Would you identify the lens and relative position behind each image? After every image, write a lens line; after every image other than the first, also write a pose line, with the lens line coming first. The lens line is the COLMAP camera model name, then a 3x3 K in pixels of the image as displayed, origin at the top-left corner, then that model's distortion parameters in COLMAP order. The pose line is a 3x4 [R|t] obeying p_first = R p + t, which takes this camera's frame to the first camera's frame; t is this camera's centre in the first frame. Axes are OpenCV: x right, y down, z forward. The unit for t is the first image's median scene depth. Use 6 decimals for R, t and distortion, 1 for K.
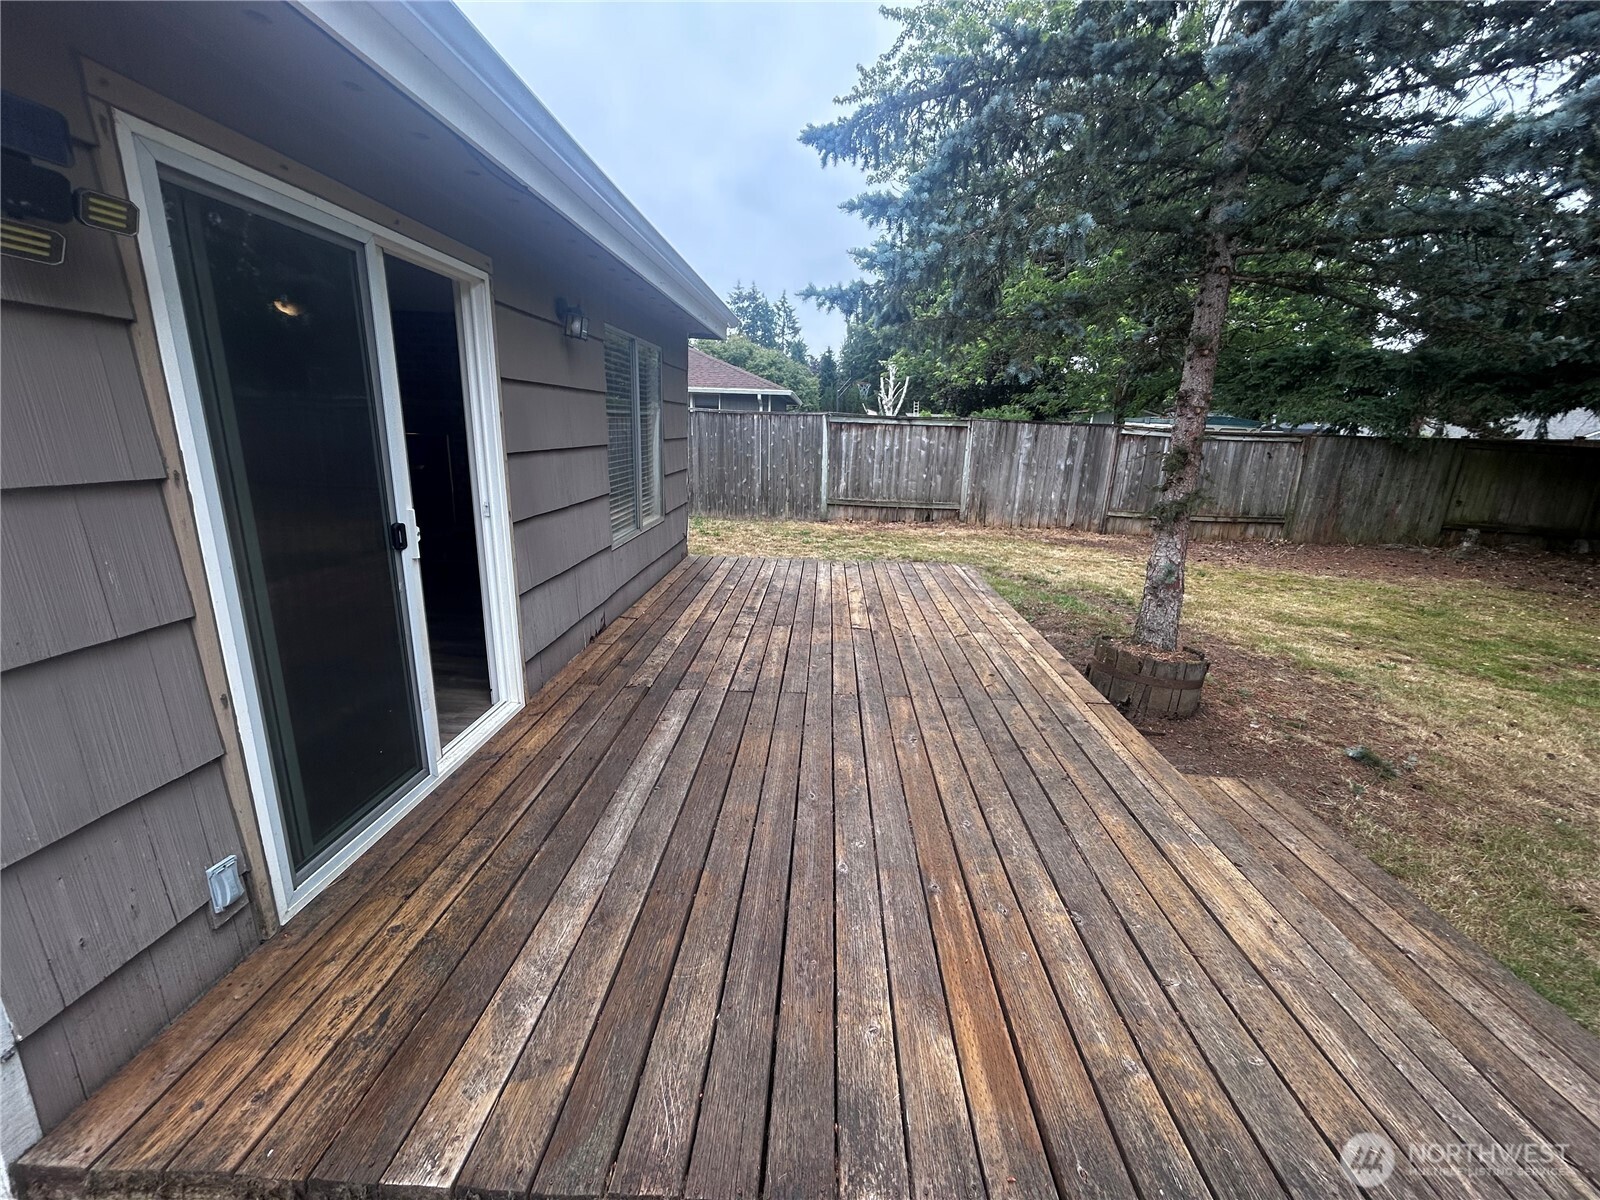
lens RADIAL K [[644.3, 0, 803.4], [0, 644.3, 609.0], [0, 0, 1]] dist [0.003017, -0.000413]
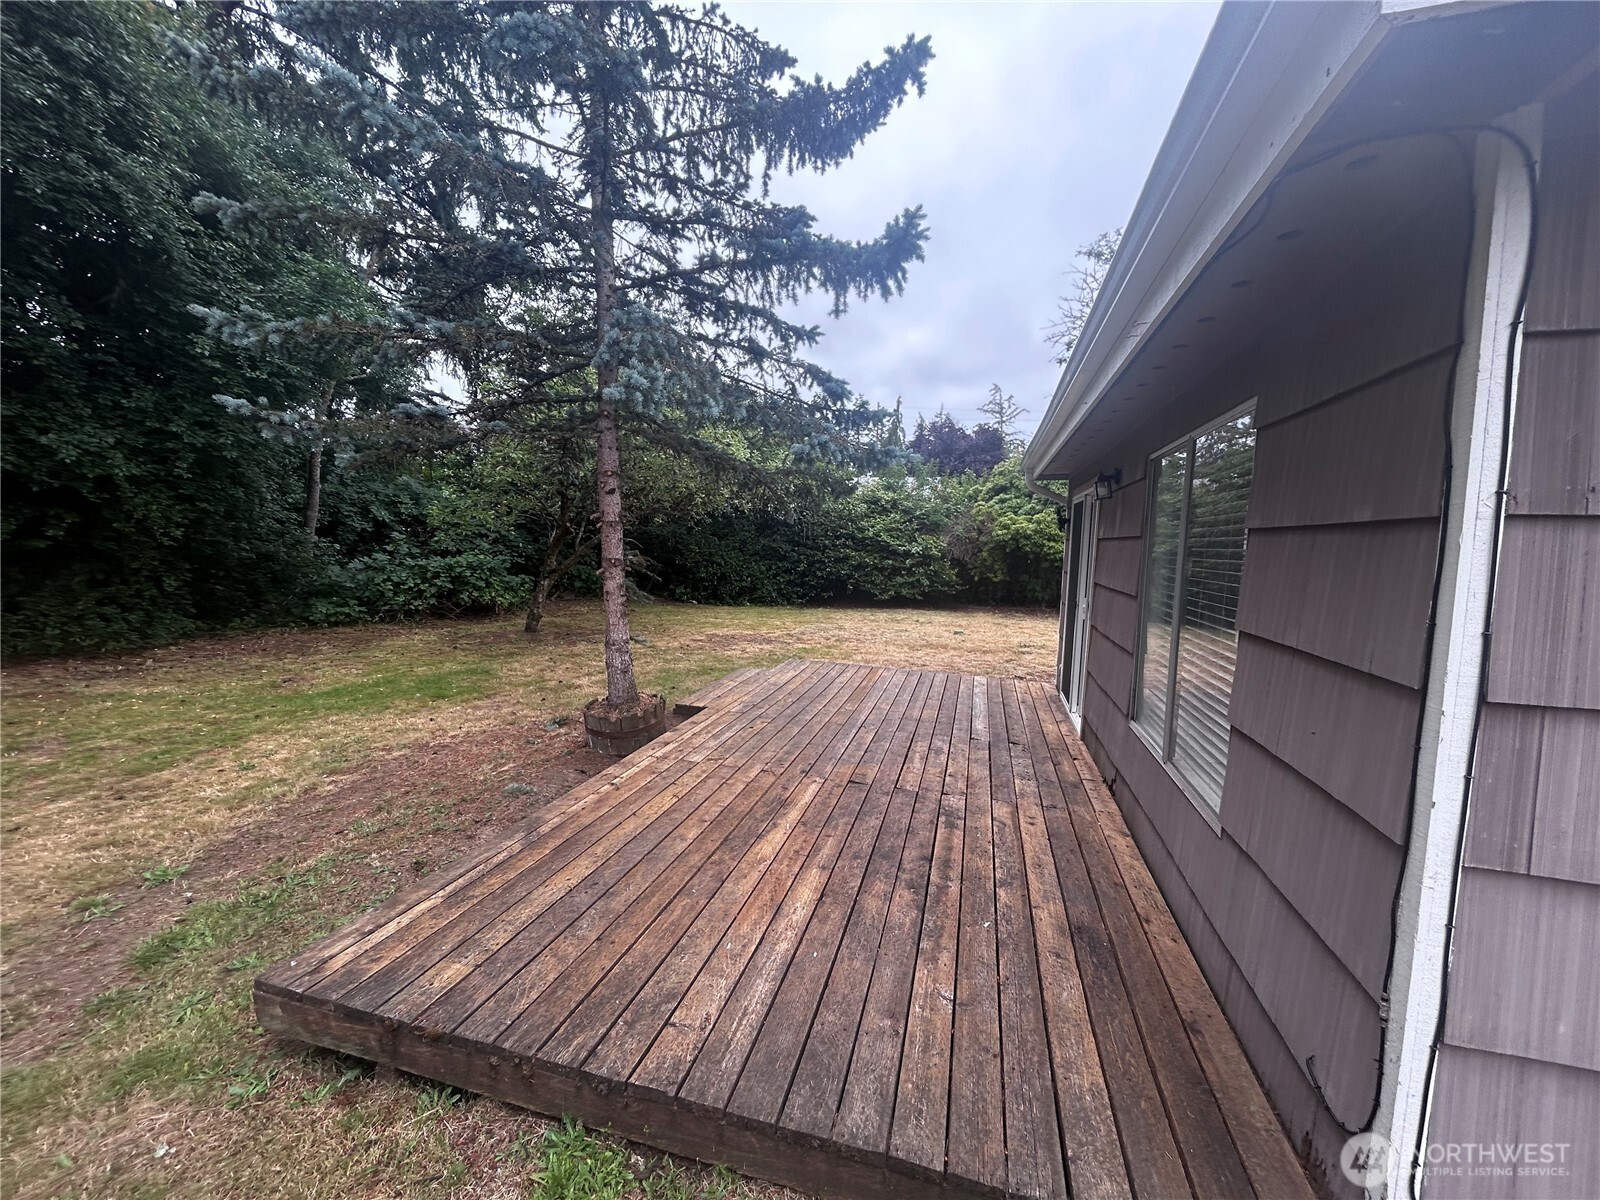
lens RADIAL K [[644.3, 0, 798.3], [0, 644.3, 598.6], [0, 0, 1]] dist [0.003017, -0.000413]
pose [[-0.970022, -0.083687, 0.228155, -0.064254], [0.005290, 0.931342, 0.364107, -0.500096], [-0.242961, 0.354398, -0.902979, 1.665815]]
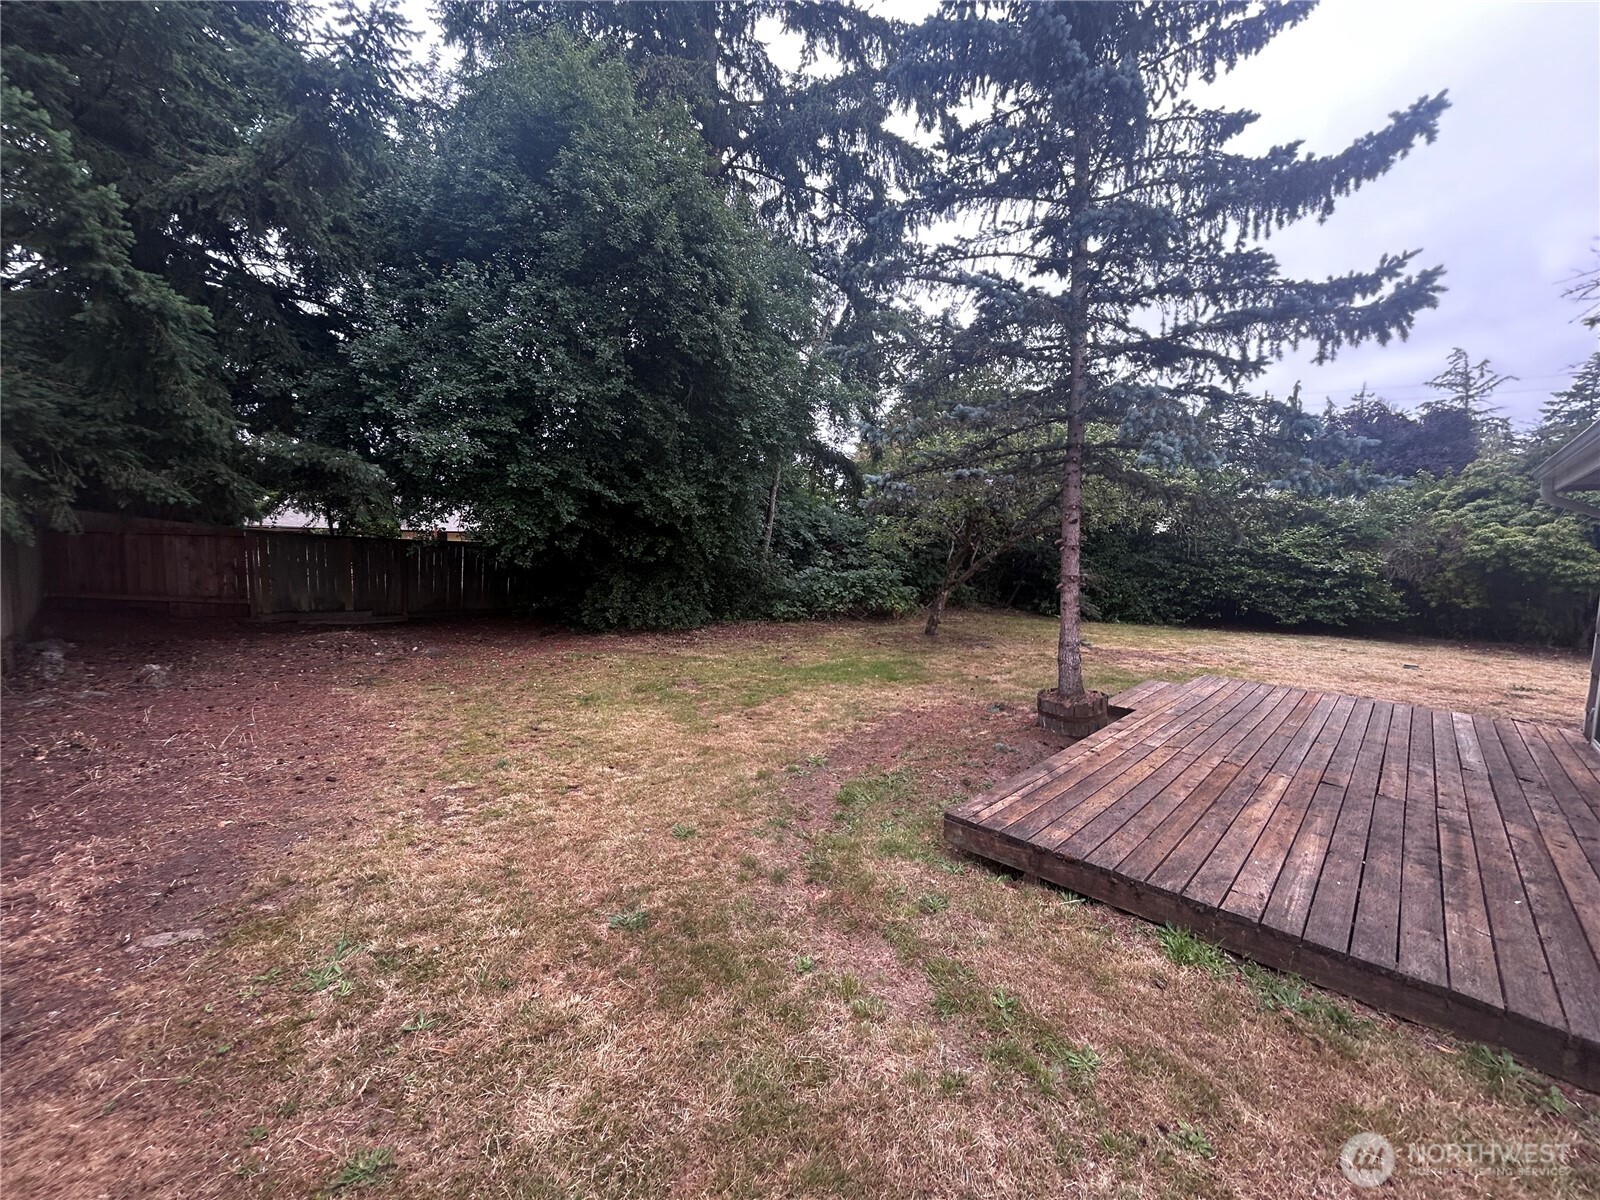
lens RADIAL K [[644.3, 0, 800.2], [0, 644.3, 600.3], [0, 0, 1]] dist [0.003017, -0.000413]
pose [[-0.746663, -0.111613, 0.655772, 0.022550], [0.133958, 0.940398, 0.312582, -0.608496], [-0.651575, 0.321239, -0.687209, 2.018407]]
